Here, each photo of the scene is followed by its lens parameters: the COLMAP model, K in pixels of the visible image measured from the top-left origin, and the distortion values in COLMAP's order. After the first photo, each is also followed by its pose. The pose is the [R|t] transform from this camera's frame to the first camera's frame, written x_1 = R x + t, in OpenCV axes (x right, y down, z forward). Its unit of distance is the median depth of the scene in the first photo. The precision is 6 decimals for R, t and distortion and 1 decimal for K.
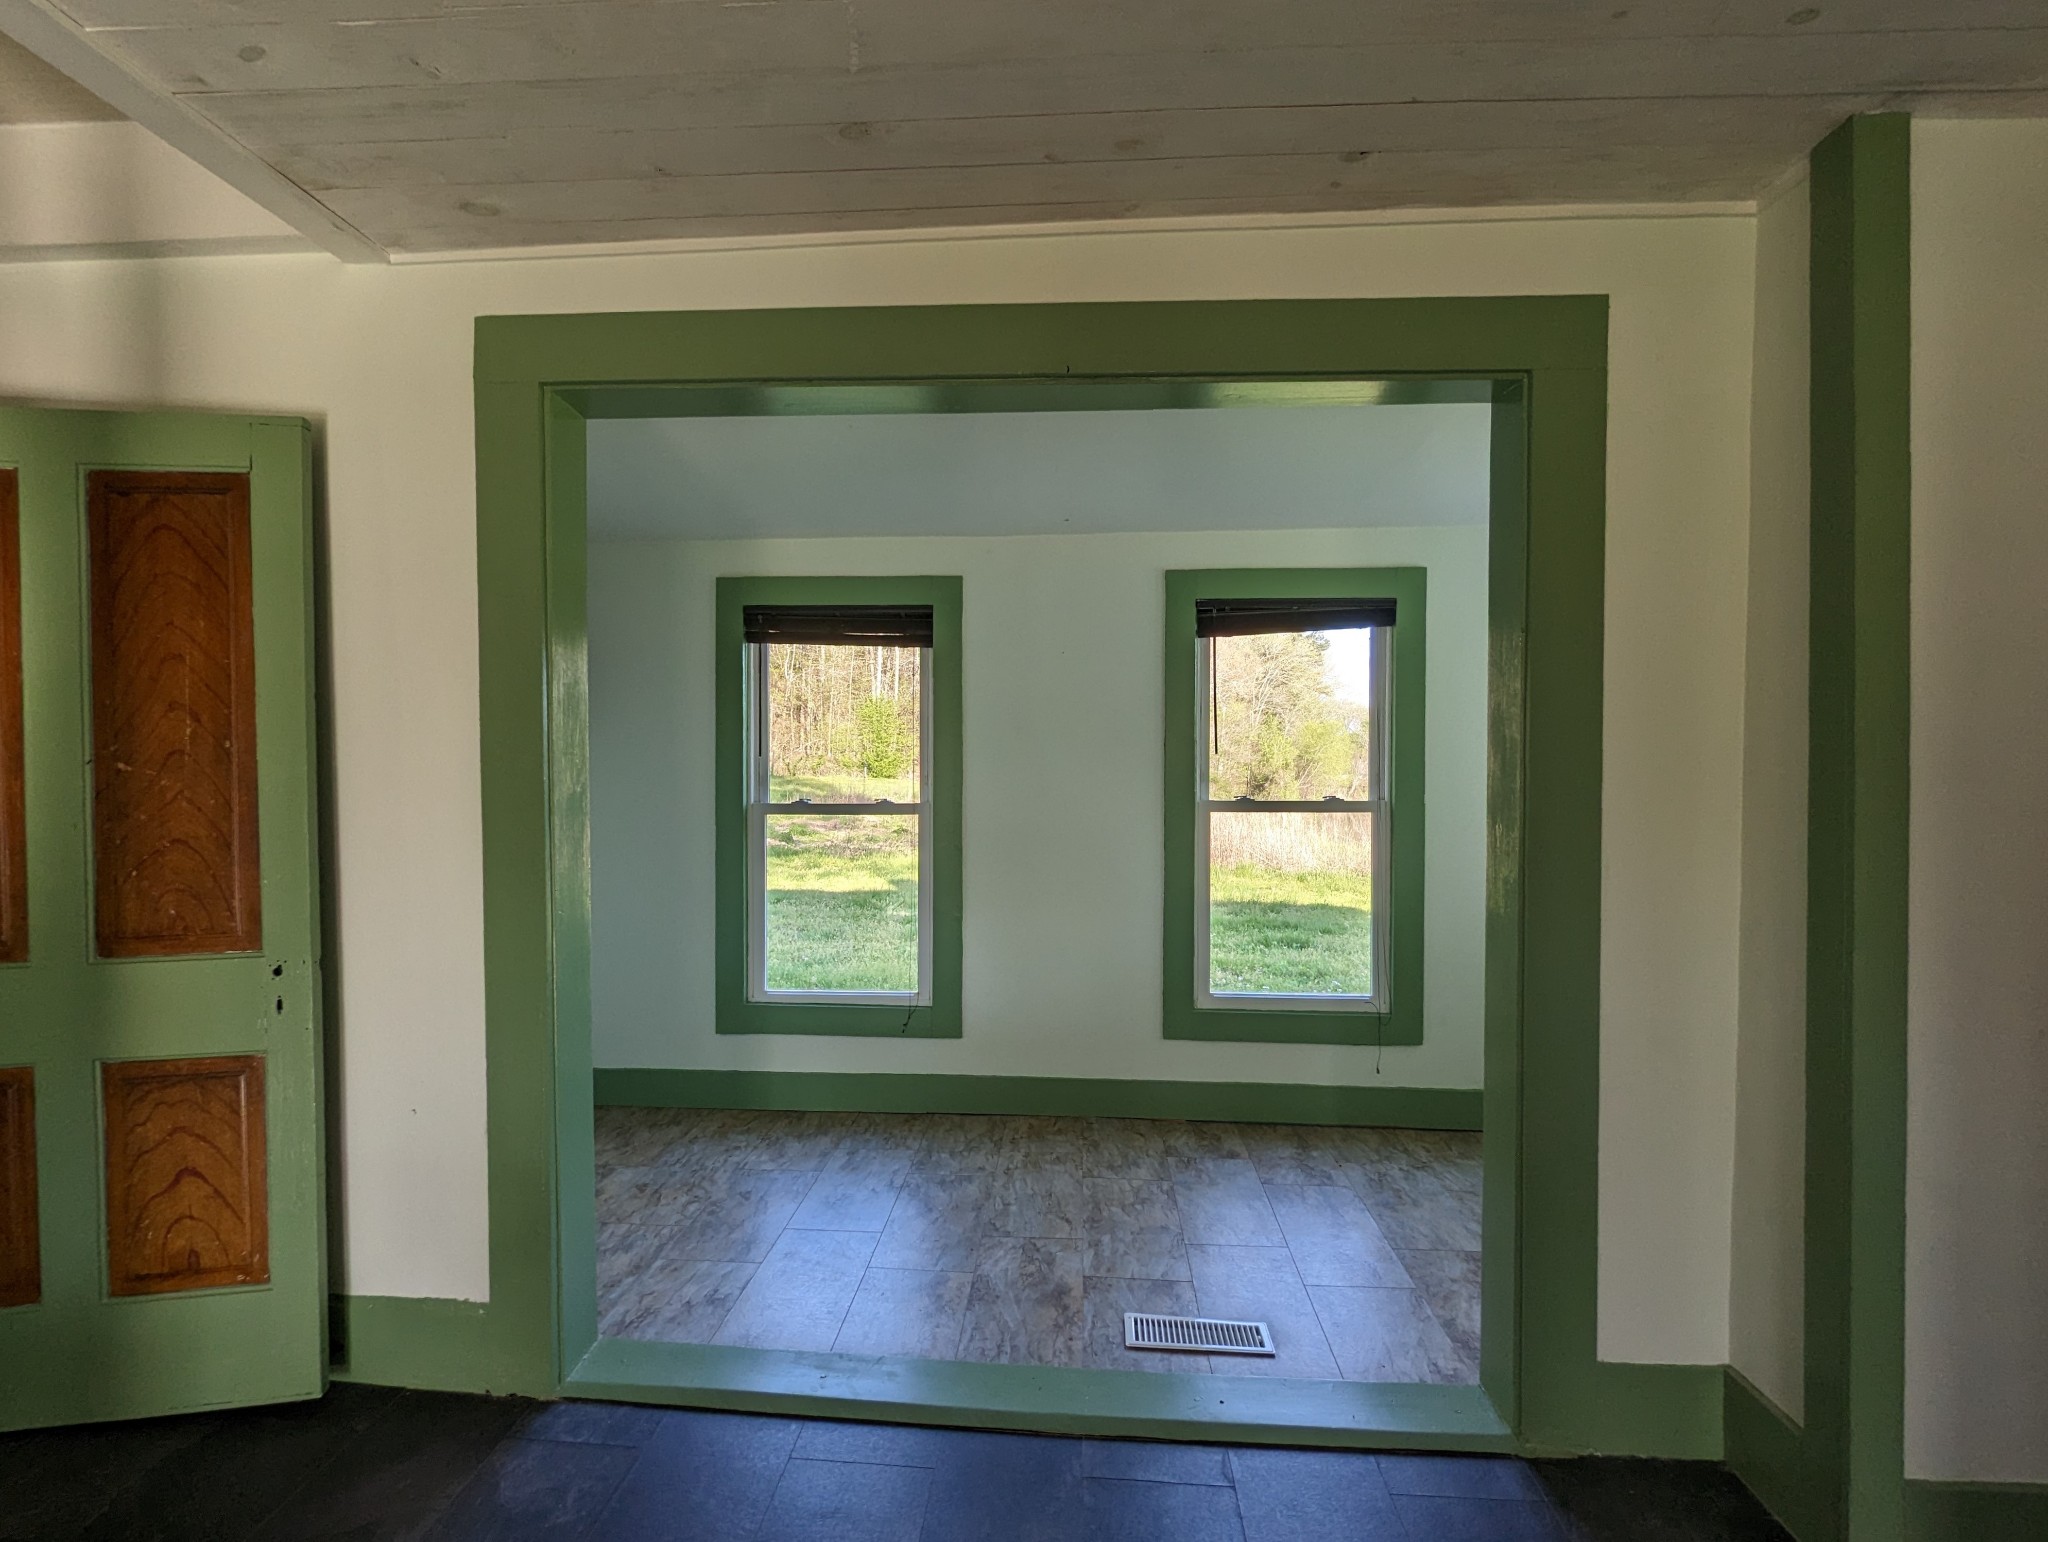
lens RADIAL K [[971.1, 0, 1020.1], [0, 971.1, 777.2], [0, 0, 1]] dist [-0.003071, -0.000665]
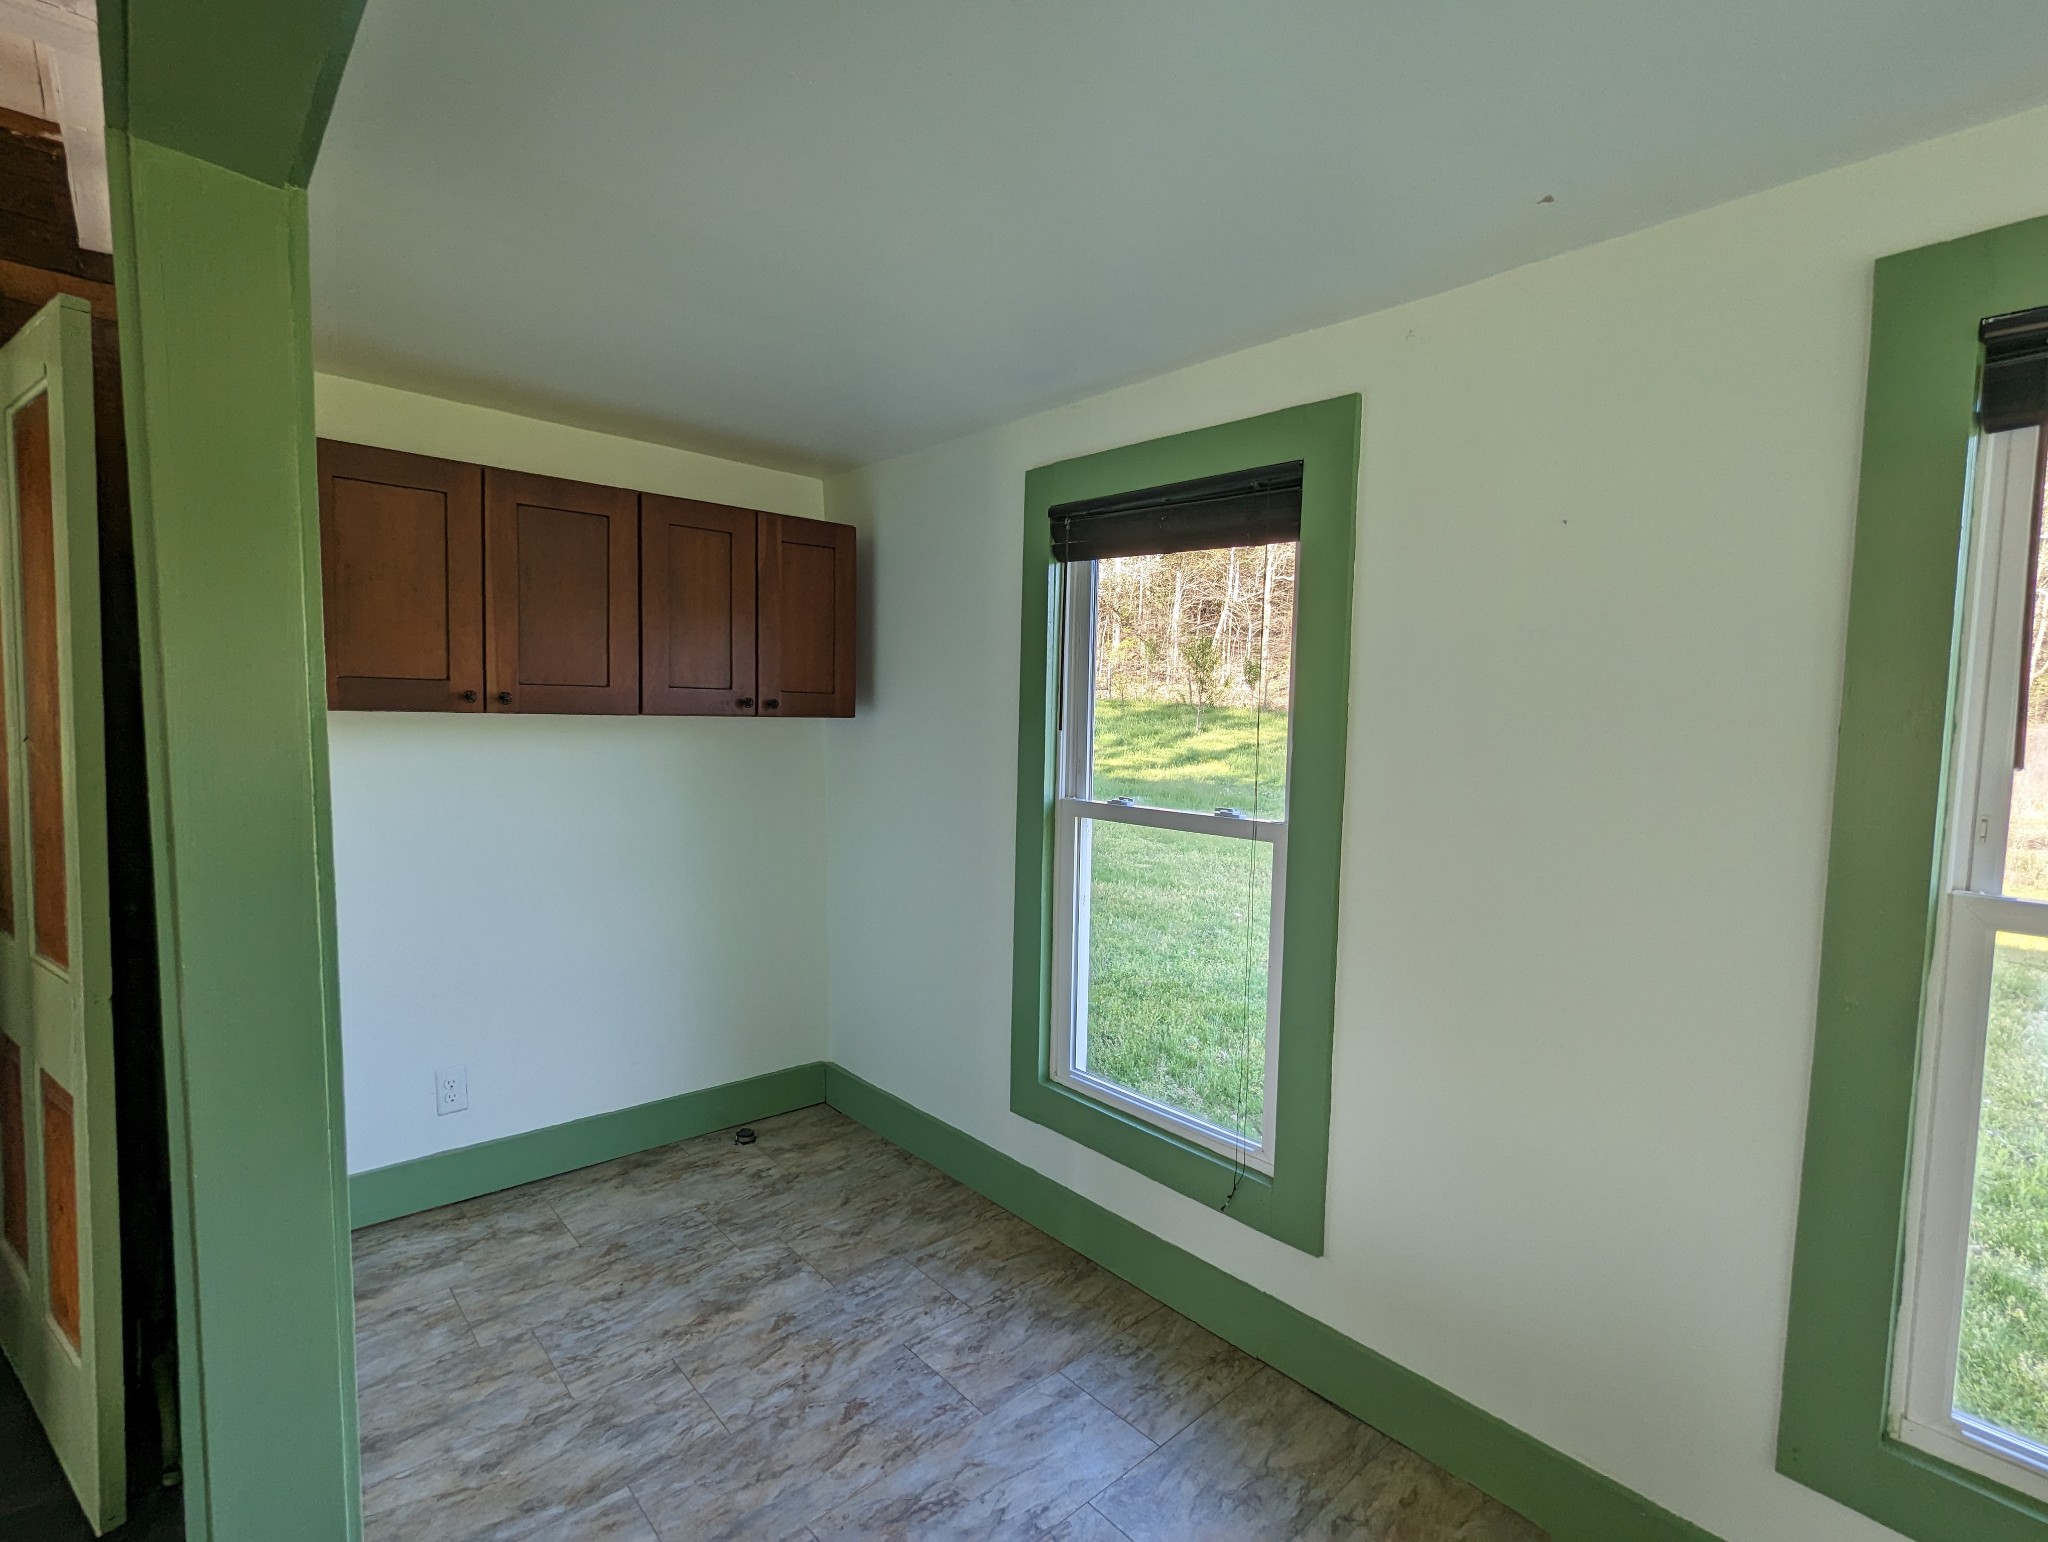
lens RADIAL K [[971.1, 0, 1019.1], [0, 971.1, 772.6], [0, 0, 1]] dist [-0.003071, -0.000665]
pose [[0.714411, 0.061513, -0.697017, 0.186281], [-0.022722, 0.997642, 0.064755, -0.036179], [0.699357, -0.030424, 0.714125, 0.508706]]
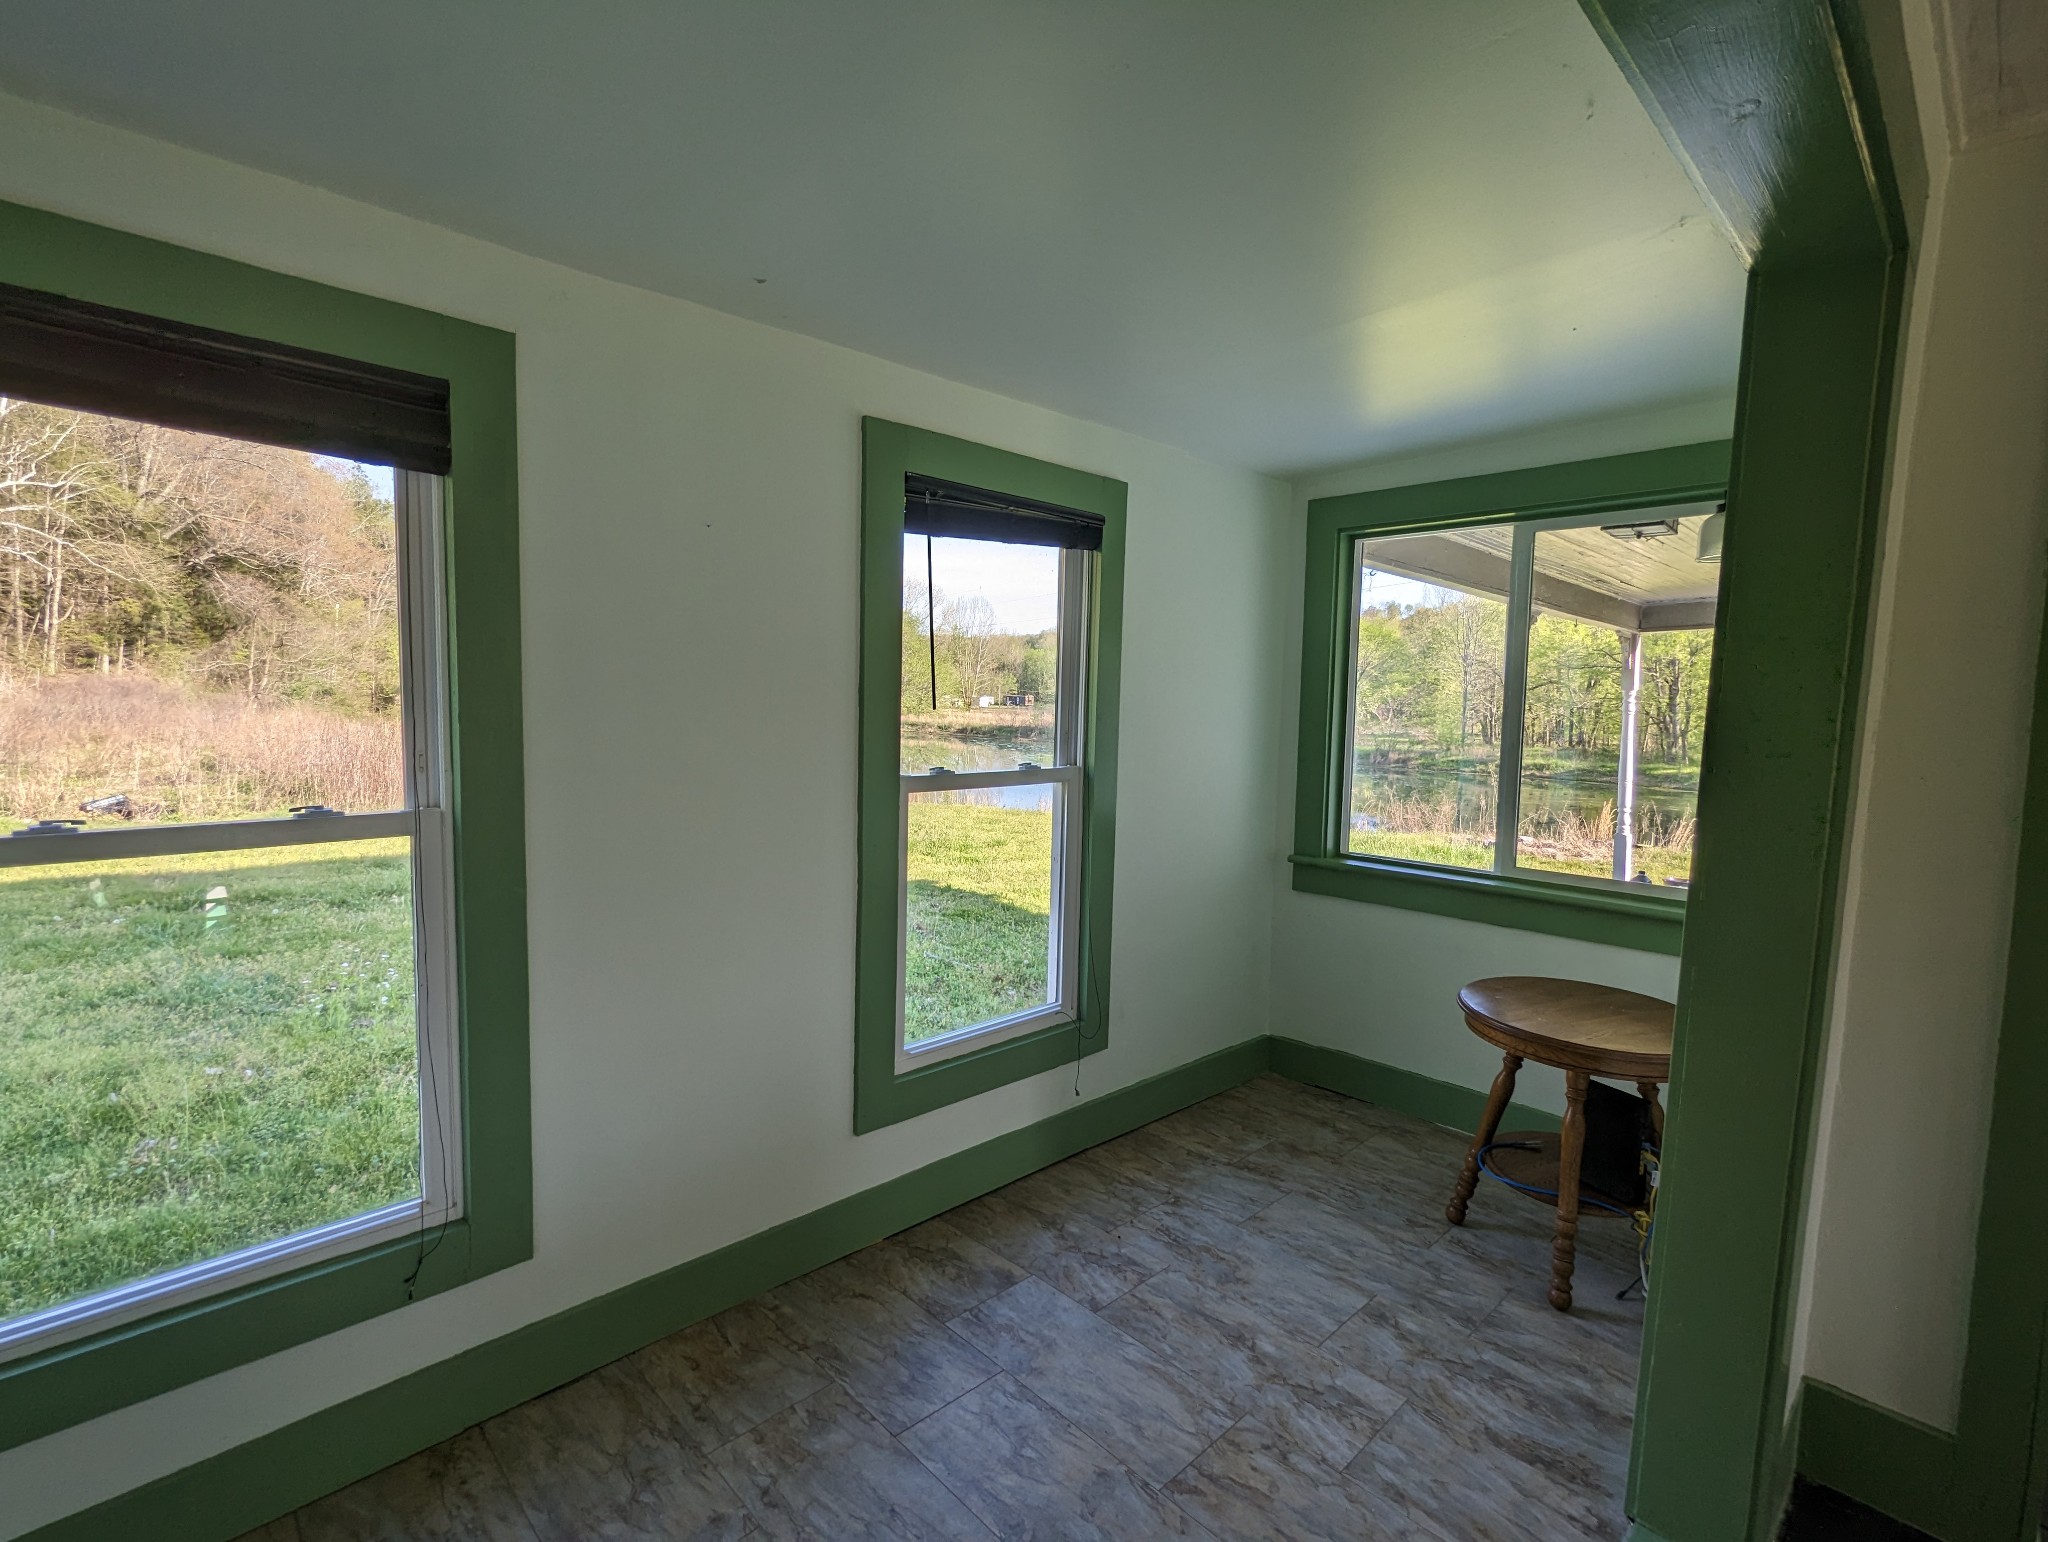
lens RADIAL K [[971.1, 0, 1015.5], [0, 971.1, 769.3], [0, 0, 1]] dist [-0.003071, -0.000665]
pose [[0.673742, -0.045775, 0.737547, -0.260304], [-0.022971, 0.996300, 0.082817, -0.039523], [-0.738609, -0.072740, 0.670198, 0.492239]]
